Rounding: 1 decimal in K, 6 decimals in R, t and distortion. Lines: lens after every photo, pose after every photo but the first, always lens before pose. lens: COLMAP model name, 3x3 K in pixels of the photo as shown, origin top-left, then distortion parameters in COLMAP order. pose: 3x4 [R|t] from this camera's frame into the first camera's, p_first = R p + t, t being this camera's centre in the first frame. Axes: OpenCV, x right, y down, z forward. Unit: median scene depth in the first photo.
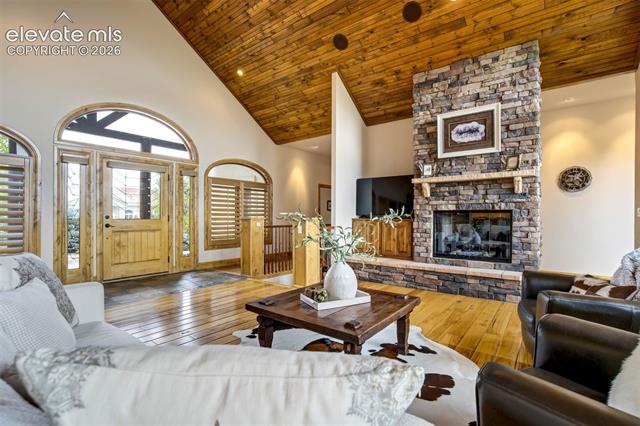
lens RADIAL K [[298.3, 0, 321.3], [0, 298.3, 215.6], [0, 0, 1]] dist [-0.033490, 0.016409]
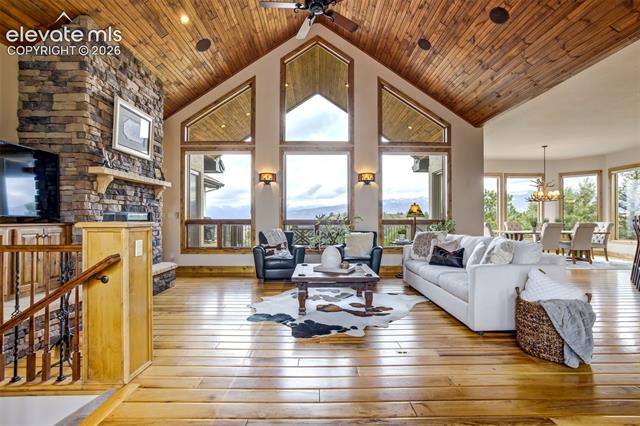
lens RADIAL K [[298.3, 0, 321.0], [0, 298.3, 216.7], [0, 0, 1]] dist [-0.033490, 0.016409]
pose [[-0.621225, 0.000276, 0.783633, -0.613218], [-0.003732, 0.999988, -0.003311, -0.001477], [-0.783624, -0.004981, -0.621216, 1.067973]]
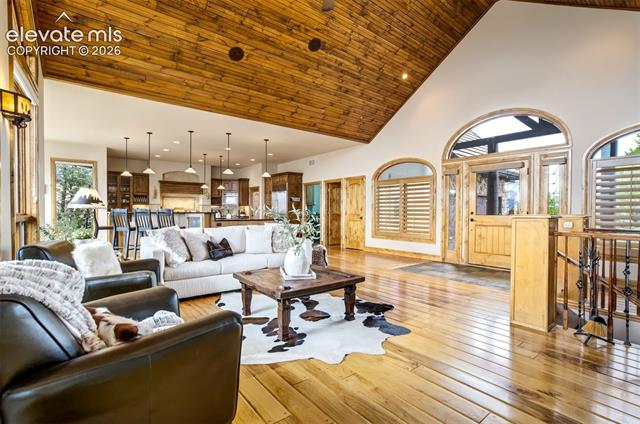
lens RADIAL K [[298.3, 0, 316.5], [0, 298.3, 216.8], [0, 0, 1]] dist [-0.033490, 0.016409]
pose [[-0.259025, 0.013749, -0.965773, 0.670889], [-0.002150, 0.999888, 0.014811, 0.004569], [0.965868, 0.005913, -0.258967, 0.734291]]
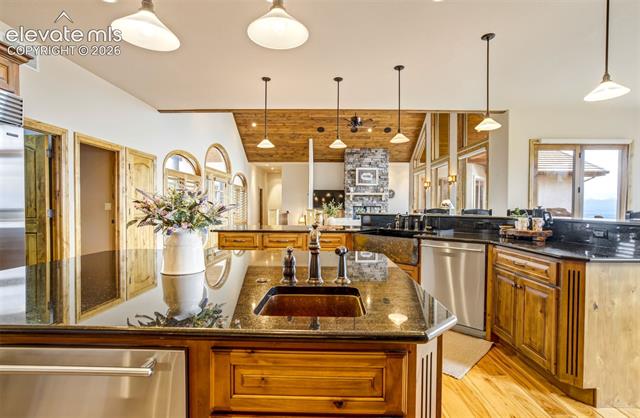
lens RADIAL K [[304.9, 0, 322.6], [0, 304.9, 208.4], [0, 0, 1]] dist [-0.020132, 0.005611]
pose [[0.801819, -0.000677, 0.597567, -1.376986], [-0.006094, 0.999938, 0.009310, -0.020796], [-0.597536, -0.011106, 0.801765, -0.899202]]
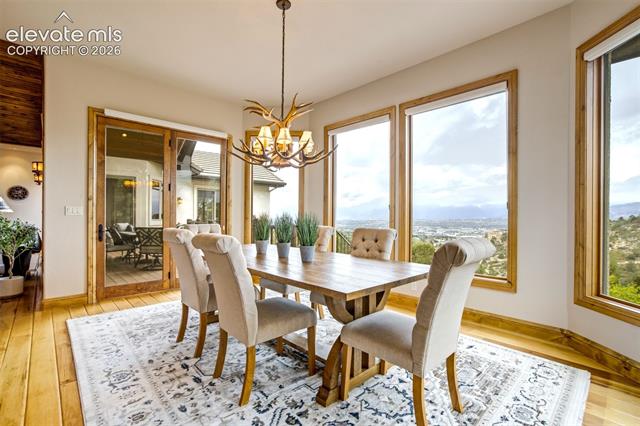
lens RADIAL K [[298.3, 0, 324.8], [0, 298.3, 215.8], [0, 0, 1]] dist [-0.033490, 0.016409]
pose [[0.152232, 0.000186, 0.988345, -0.639523], [-0.008940, 0.999959, 0.001189, -0.007201], [-0.988304, -0.009017, 0.152228, -1.172414]]
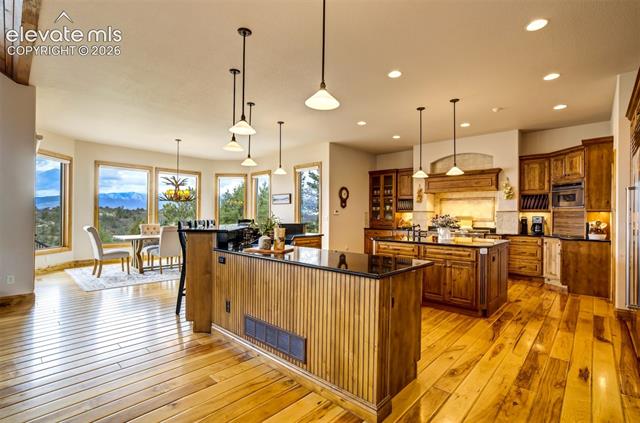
lens RADIAL K [[298.3, 0, 323.8], [0, 298.3, 214.1], [0, 0, 1]] dist [-0.033490, 0.016409]
pose [[-0.995526, -0.008559, 0.094105, -0.988400], [-0.009115, 0.999943, -0.005486, -0.031428], [-0.094053, -0.006320, -0.995547, 0.461631]]
